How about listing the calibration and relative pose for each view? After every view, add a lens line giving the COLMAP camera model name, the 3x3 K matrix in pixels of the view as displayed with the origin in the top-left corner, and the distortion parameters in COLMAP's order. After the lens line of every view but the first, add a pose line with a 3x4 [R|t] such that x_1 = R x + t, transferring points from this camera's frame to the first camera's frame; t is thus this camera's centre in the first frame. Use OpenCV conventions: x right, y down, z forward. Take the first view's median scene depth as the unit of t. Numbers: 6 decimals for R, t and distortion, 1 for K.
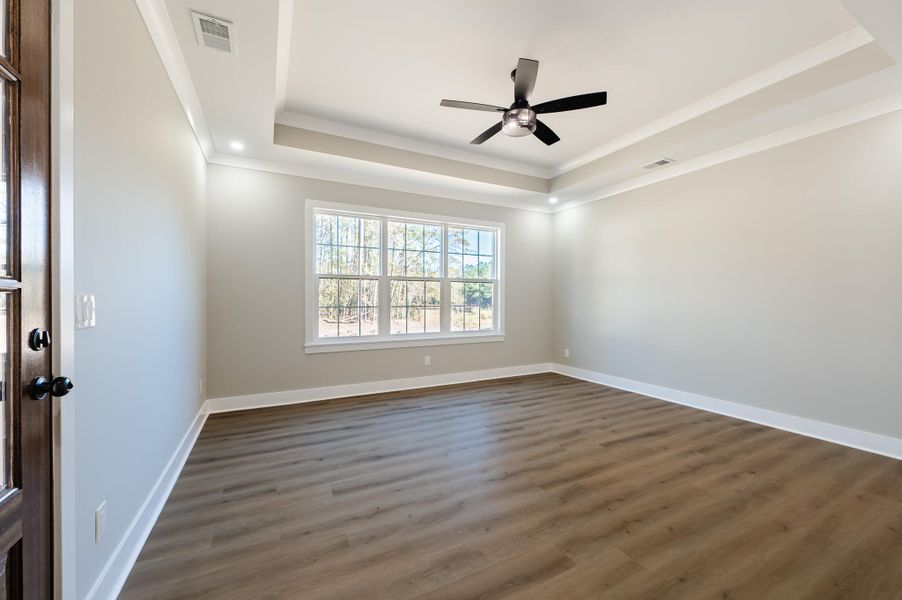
lens RADIAL K [[354.0, 0, 452.2], [0, 354.0, 301.4], [0, 0, 1]] dist [-0.000557, -0.000081]
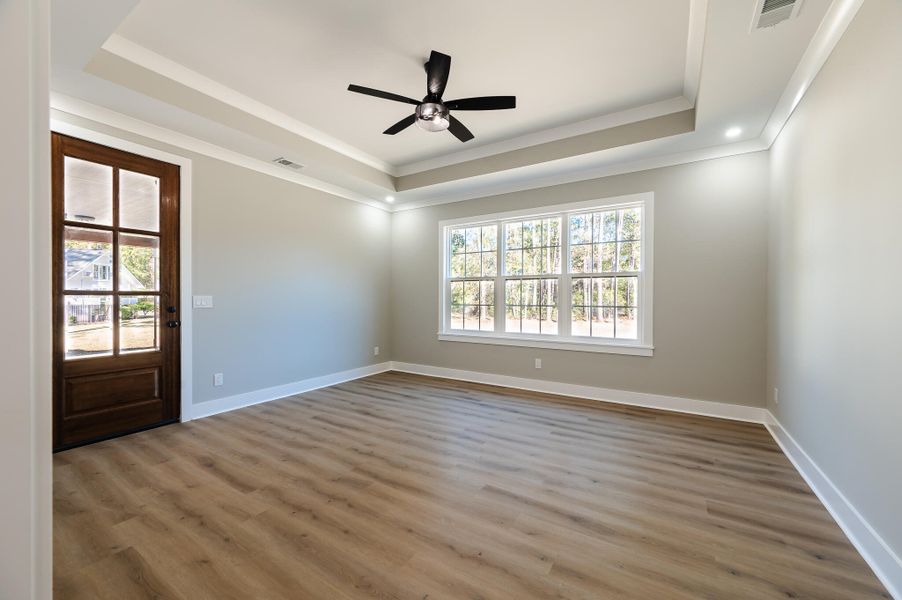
lens RADIAL K [[354.0, 0, 452.2], [0, 354.0, 301.4], [0, 0, 1]] dist [-0.000557, -0.000081]
pose [[0.509000, 0.007794, -0.860731, 0.991221], [-0.006782, 0.999964, 0.005044, -0.001773], [0.860740, 0.003270, 0.509034, 0.512626]]
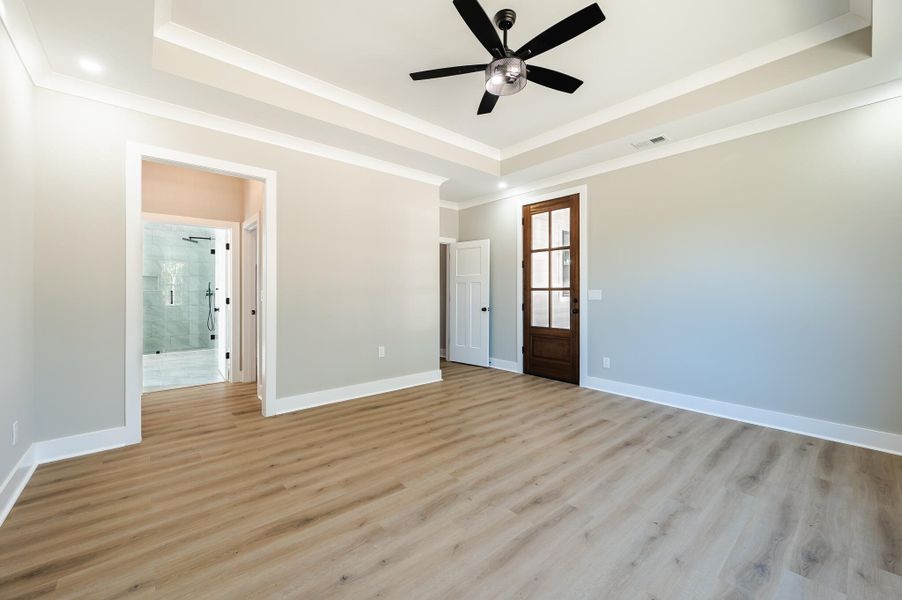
lens RADIAL K [[358.2, 0, 451.5], [0, 358.2, 293.7], [0, 0, 1]] dist [-0.000307, 0.000018]
pose [[-0.973383, 0.000640, -0.229183, 0.468574], [-0.001200, 0.999968, 0.007890, -0.006177], [0.229181, 0.007955, -0.973351, 1.662121]]
